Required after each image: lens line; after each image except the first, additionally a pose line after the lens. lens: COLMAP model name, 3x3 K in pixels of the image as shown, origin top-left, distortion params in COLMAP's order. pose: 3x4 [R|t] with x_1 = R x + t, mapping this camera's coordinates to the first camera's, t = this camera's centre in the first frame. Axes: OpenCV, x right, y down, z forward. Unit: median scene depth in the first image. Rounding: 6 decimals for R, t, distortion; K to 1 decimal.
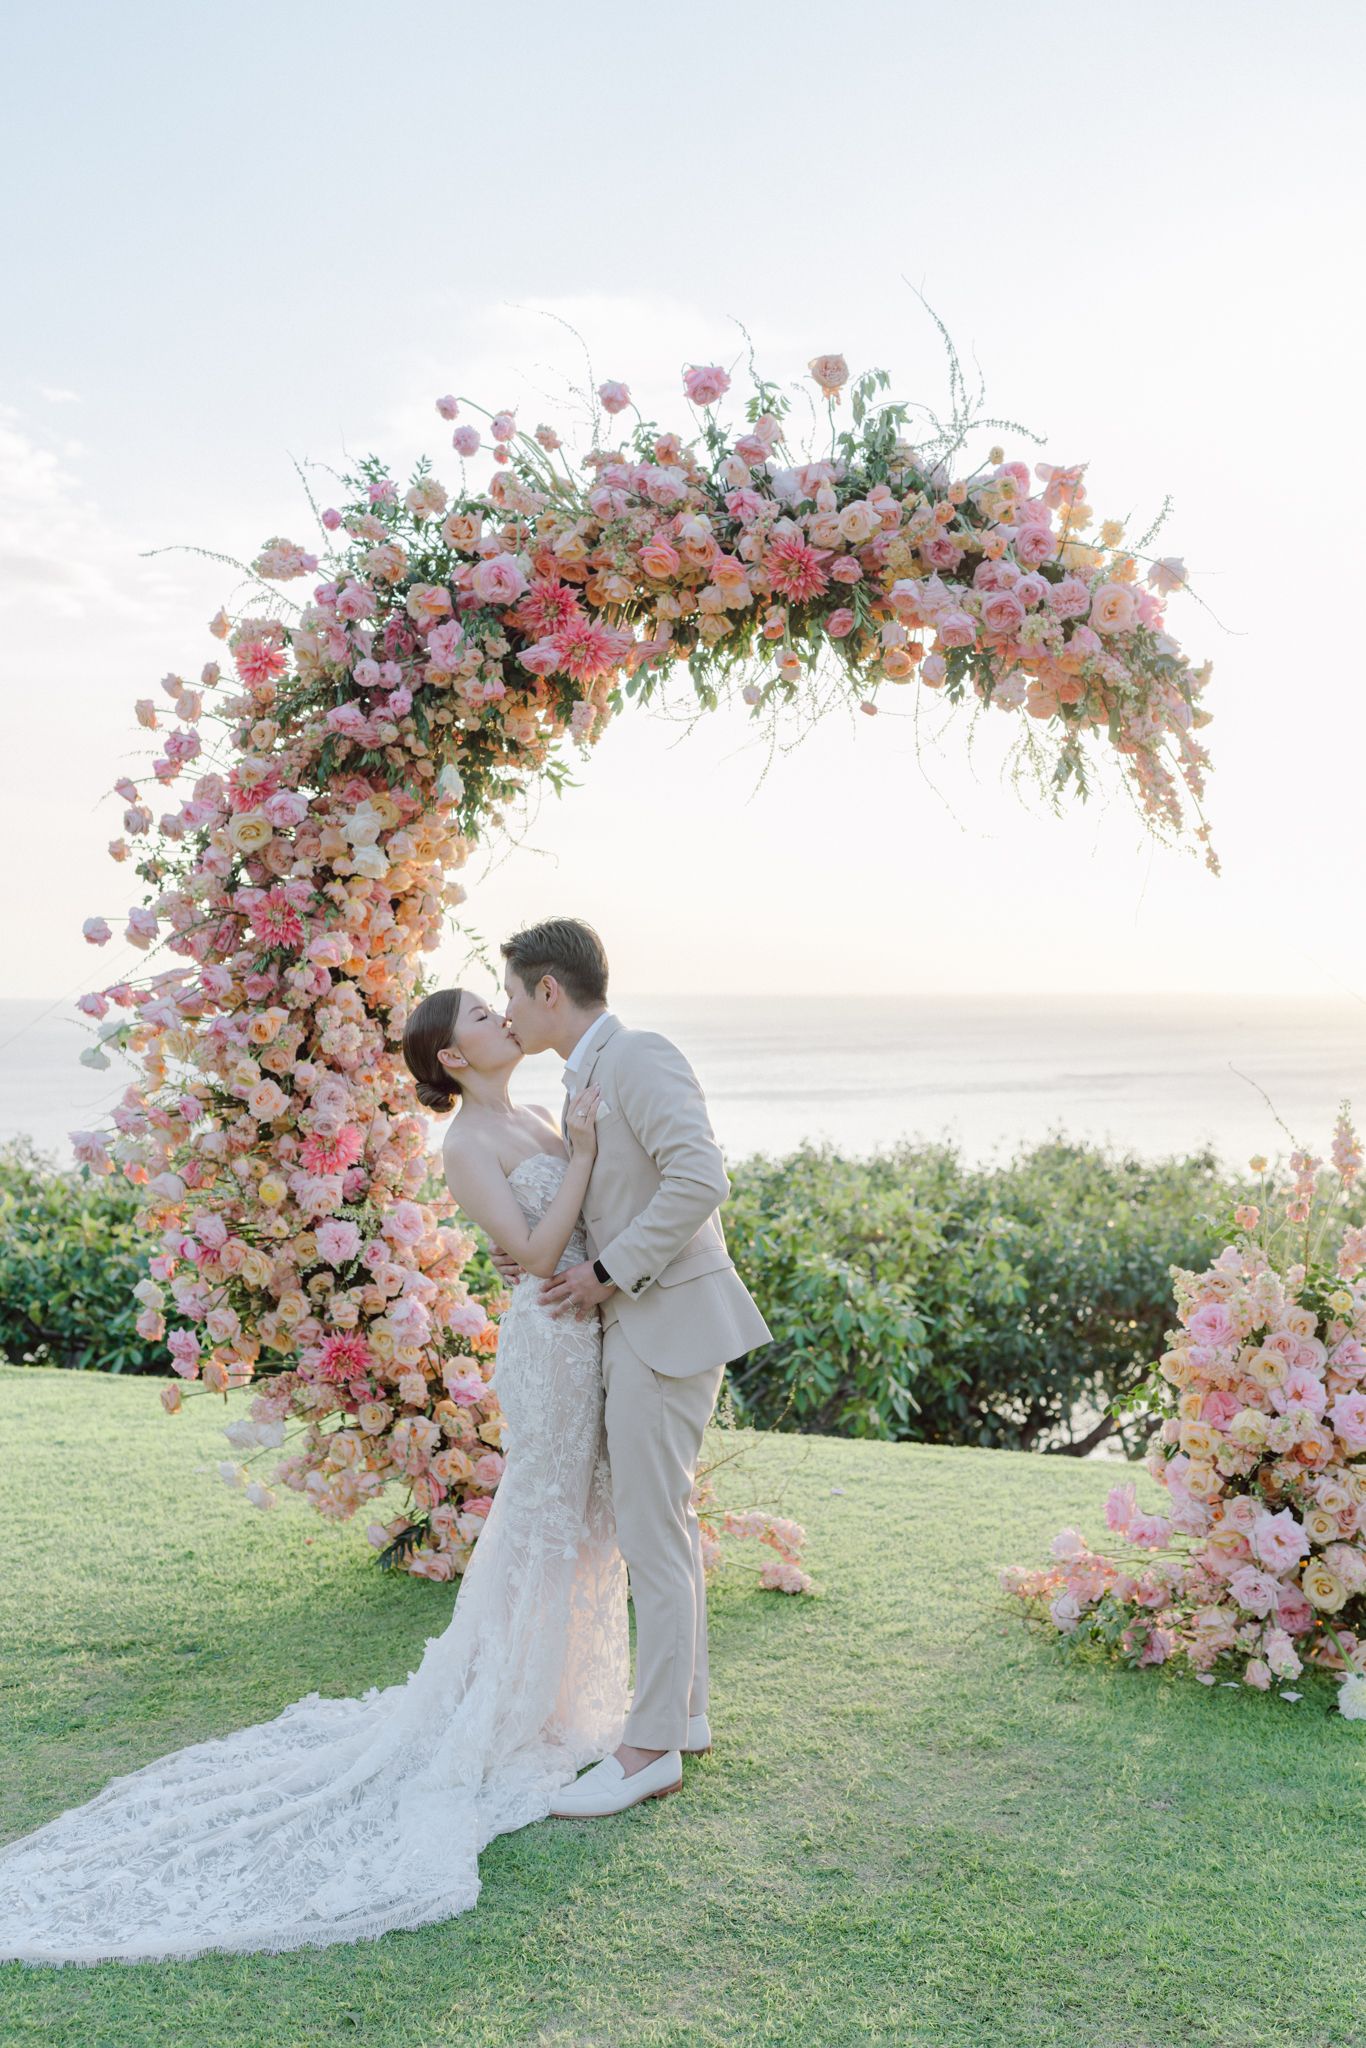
lens RADIAL K [[2017.1, 0, 683.0], [0, 2017.1, 1024.0], [0, 0, 1]] dist [-0.015214, 0.010637]
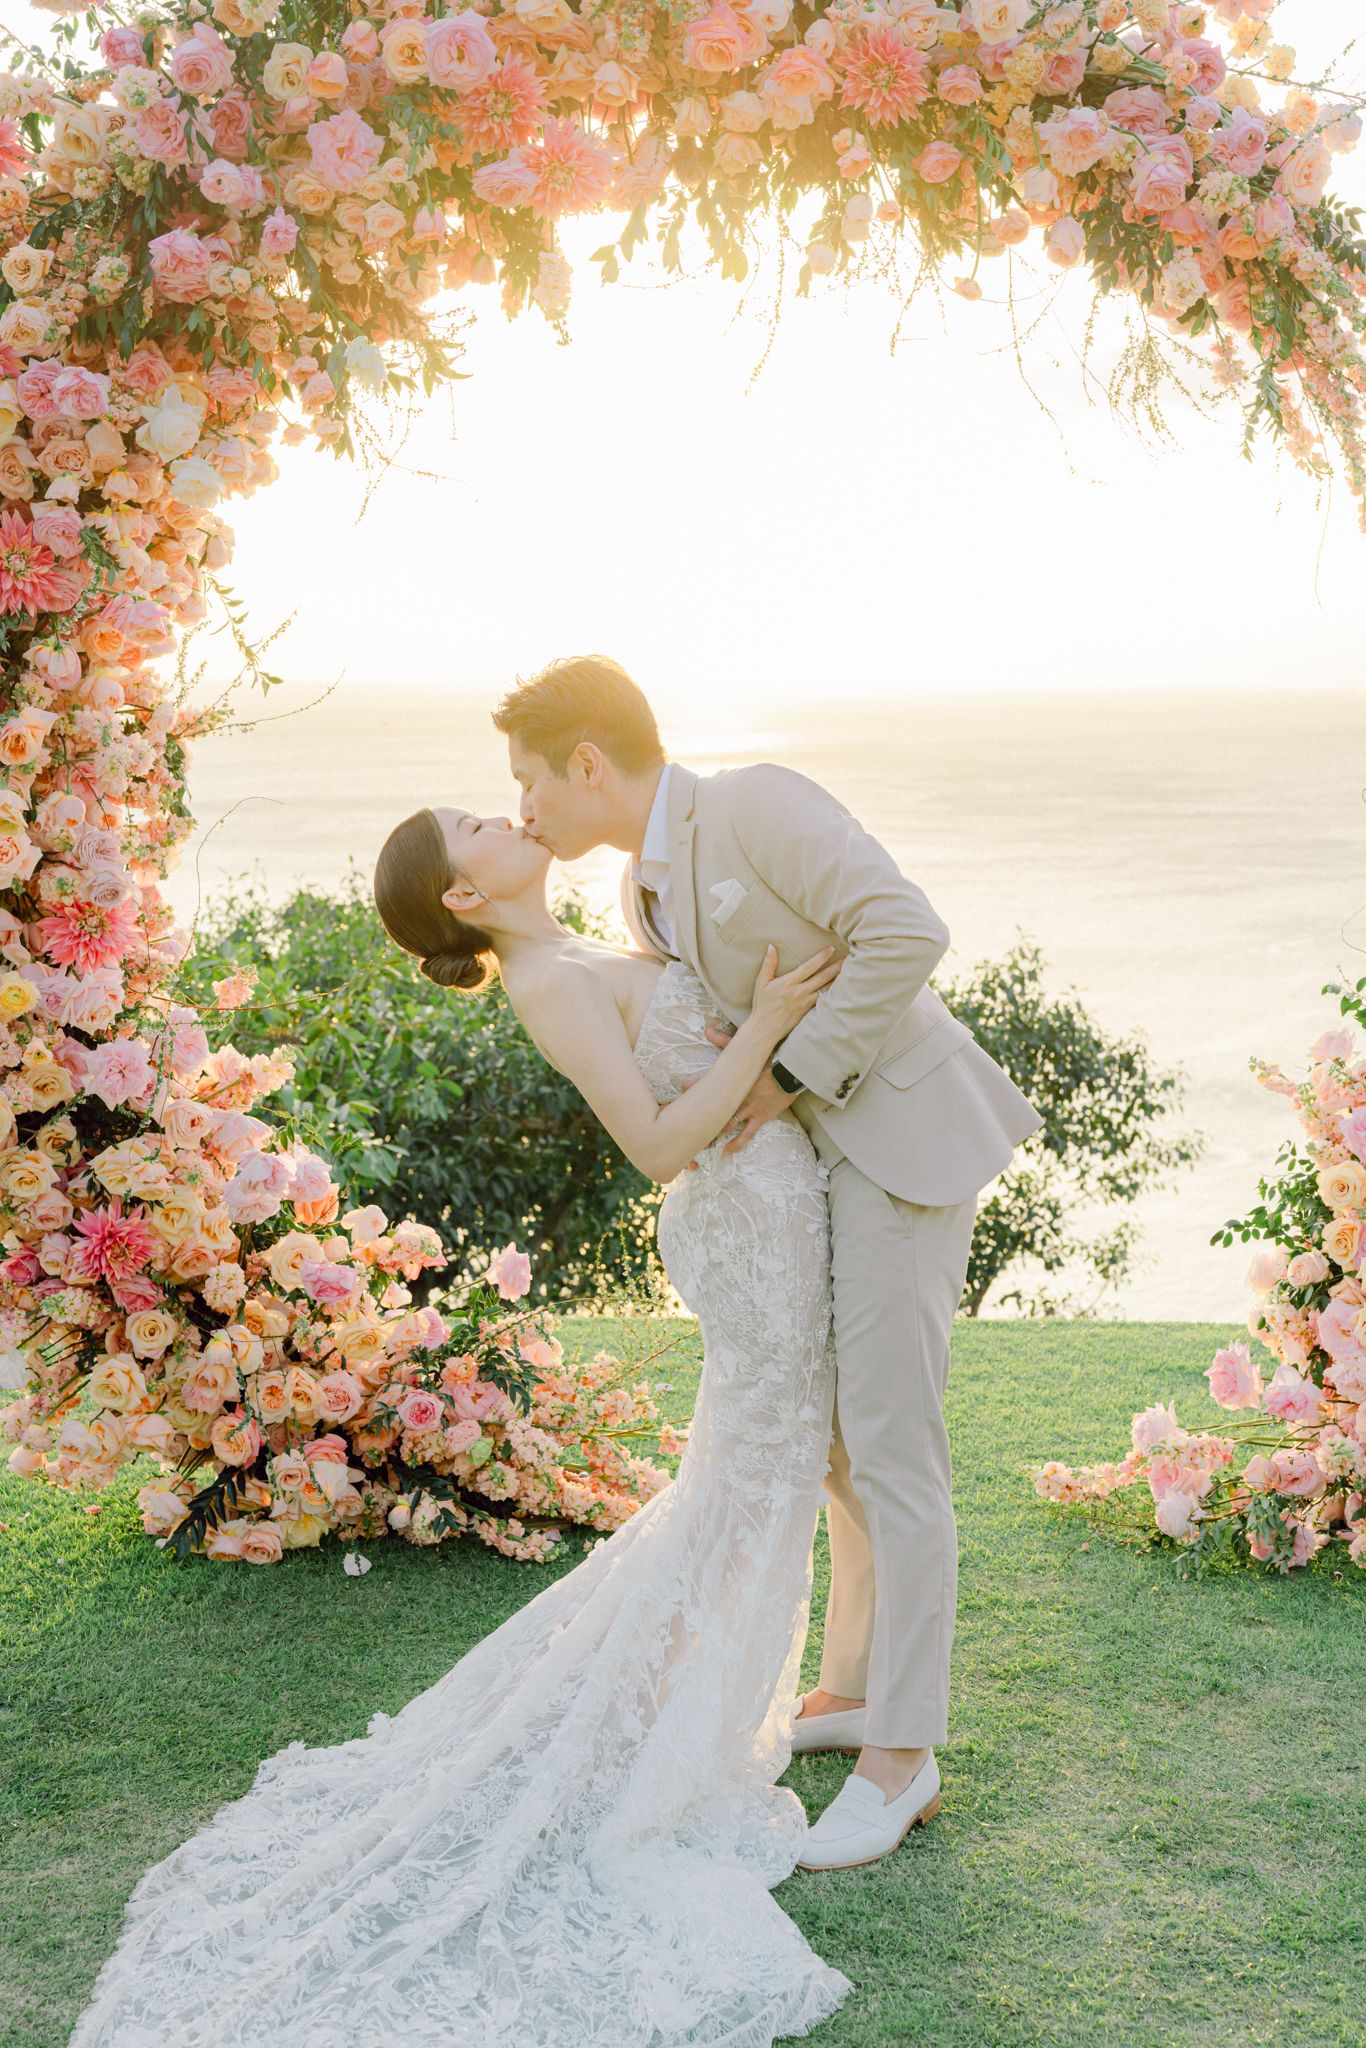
lens RADIAL K [[2860.3, 0, 683.0], [0, 2860.3, 1024.0], [0, 0, 1]] dist [-0.013257, 0.135357]
pose [[0.927016, -0.035185, 0.373369, -0.377151], [-0.004286, 0.994530, 0.104362, -0.004750], [-0.374998, -0.098346, 0.921794, 0.087535]]
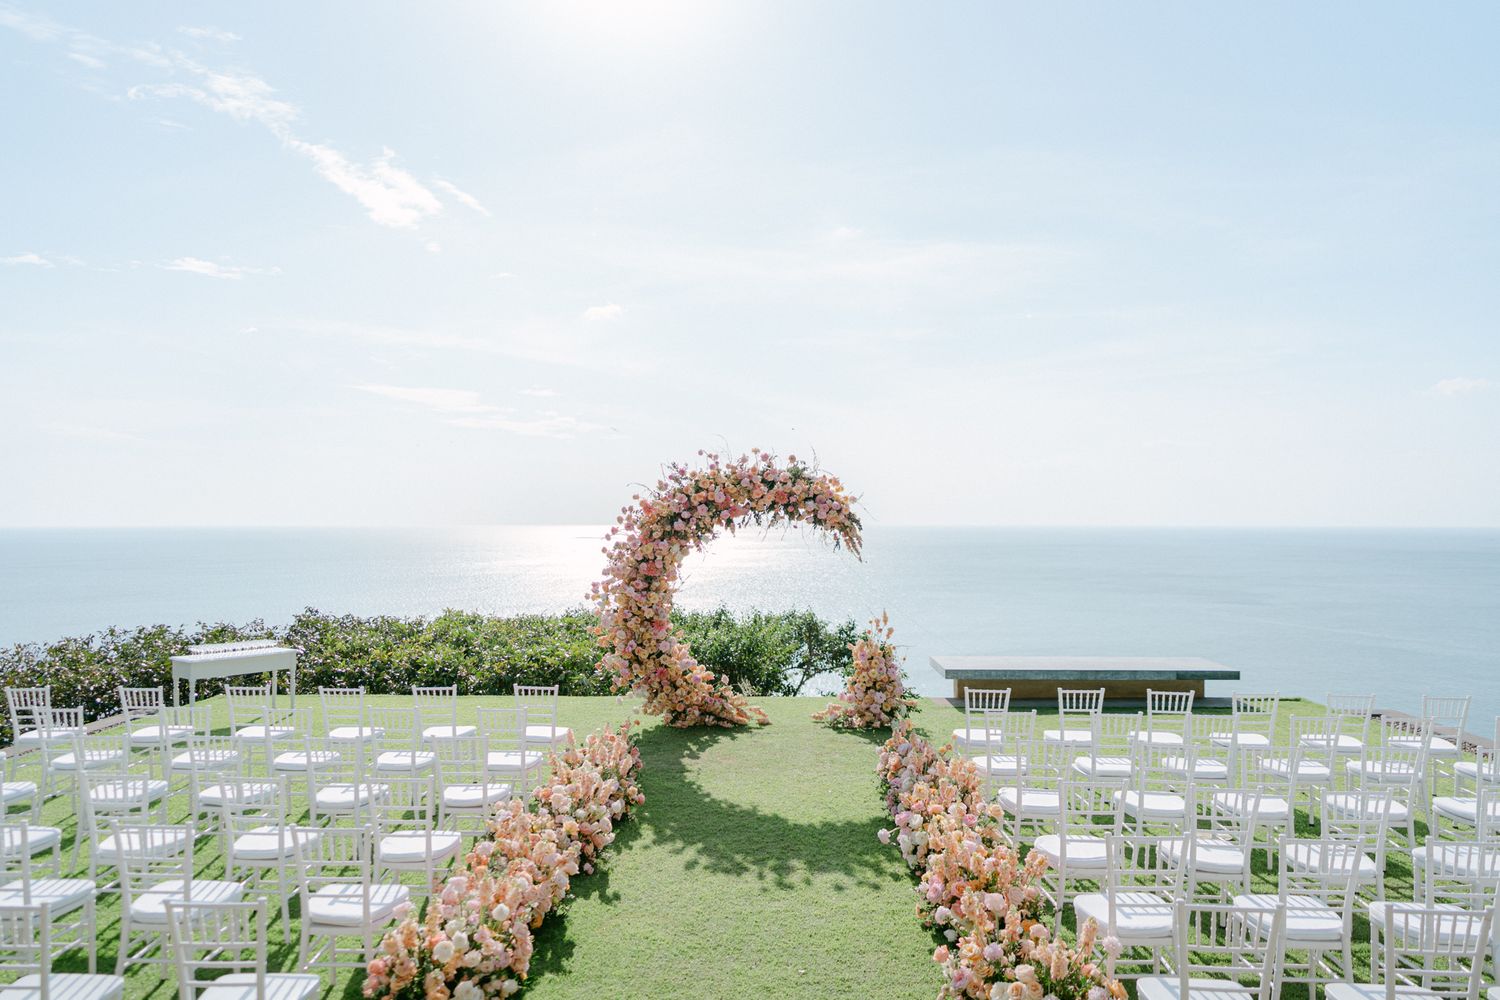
lens RADIAL K [[1024.6, 0, 783.4], [0, 1024.6, 499.8], [0, 0, 1]] dist [0.002465, 0.001100]
pose [[0.919095, 0.016856, 0.393675, -0.857007], [-0.001428, 0.999220, -0.039452, -0.123429], [-0.394033, 0.035698, 0.918403, -1.158247]]
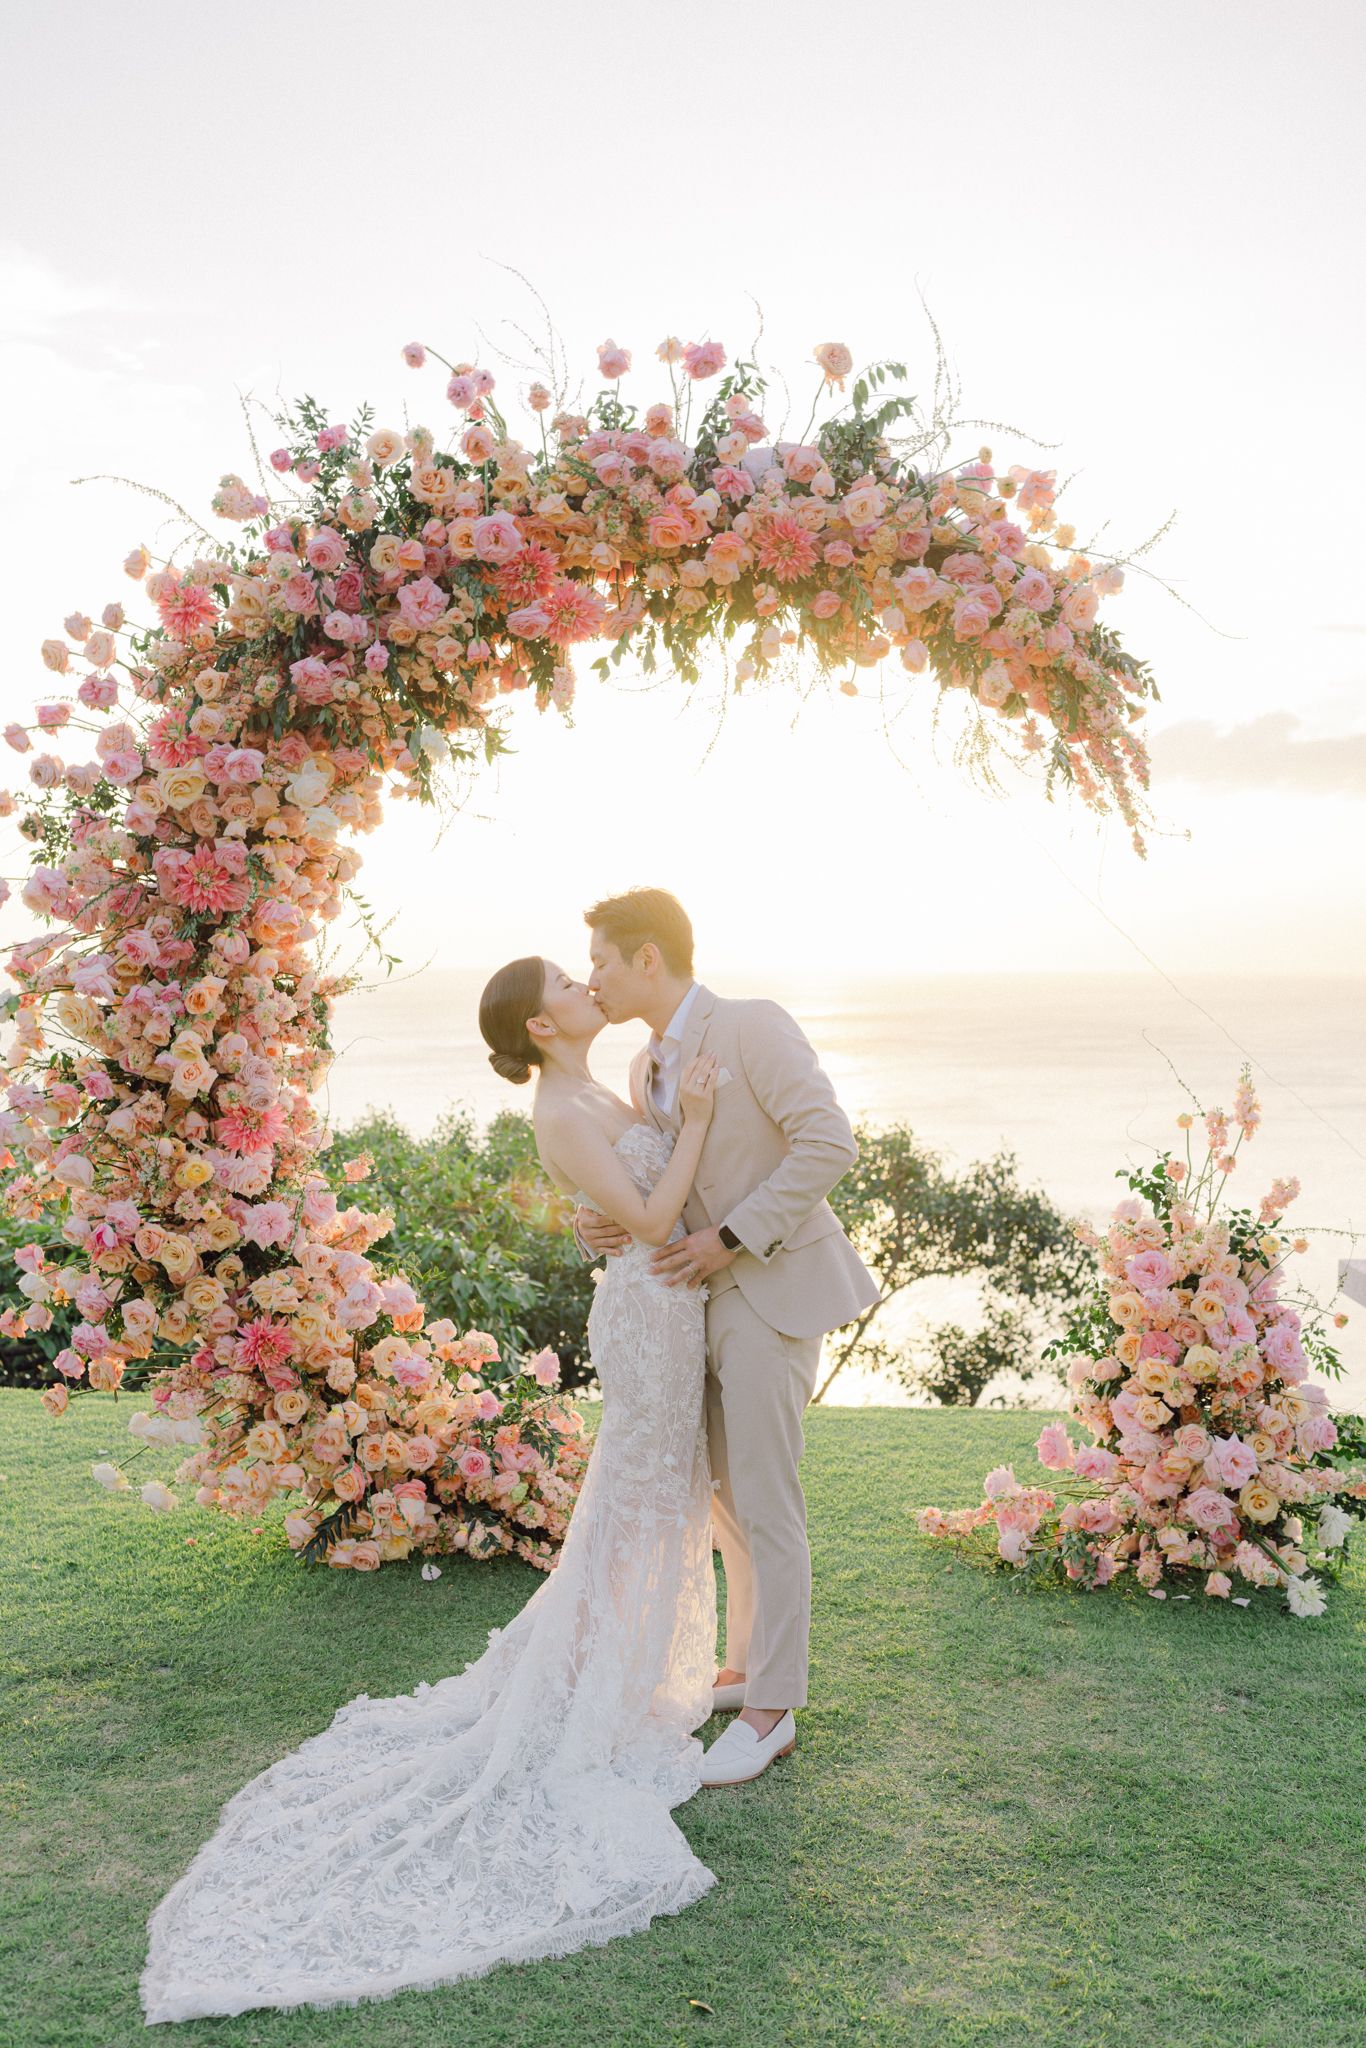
lens RADIAL K [[1978.2, 0, 660.2], [0, 1978.2, 1020.1], [0, 0, 1]] dist [-0.008404, 0.015802]
pose [[0.950934, -0.002207, 0.309387, -0.308787], [-0.000868, 0.999952, 0.009801, 0.003379], [-0.309394, -0.009589, 0.950886, 0.062508]]
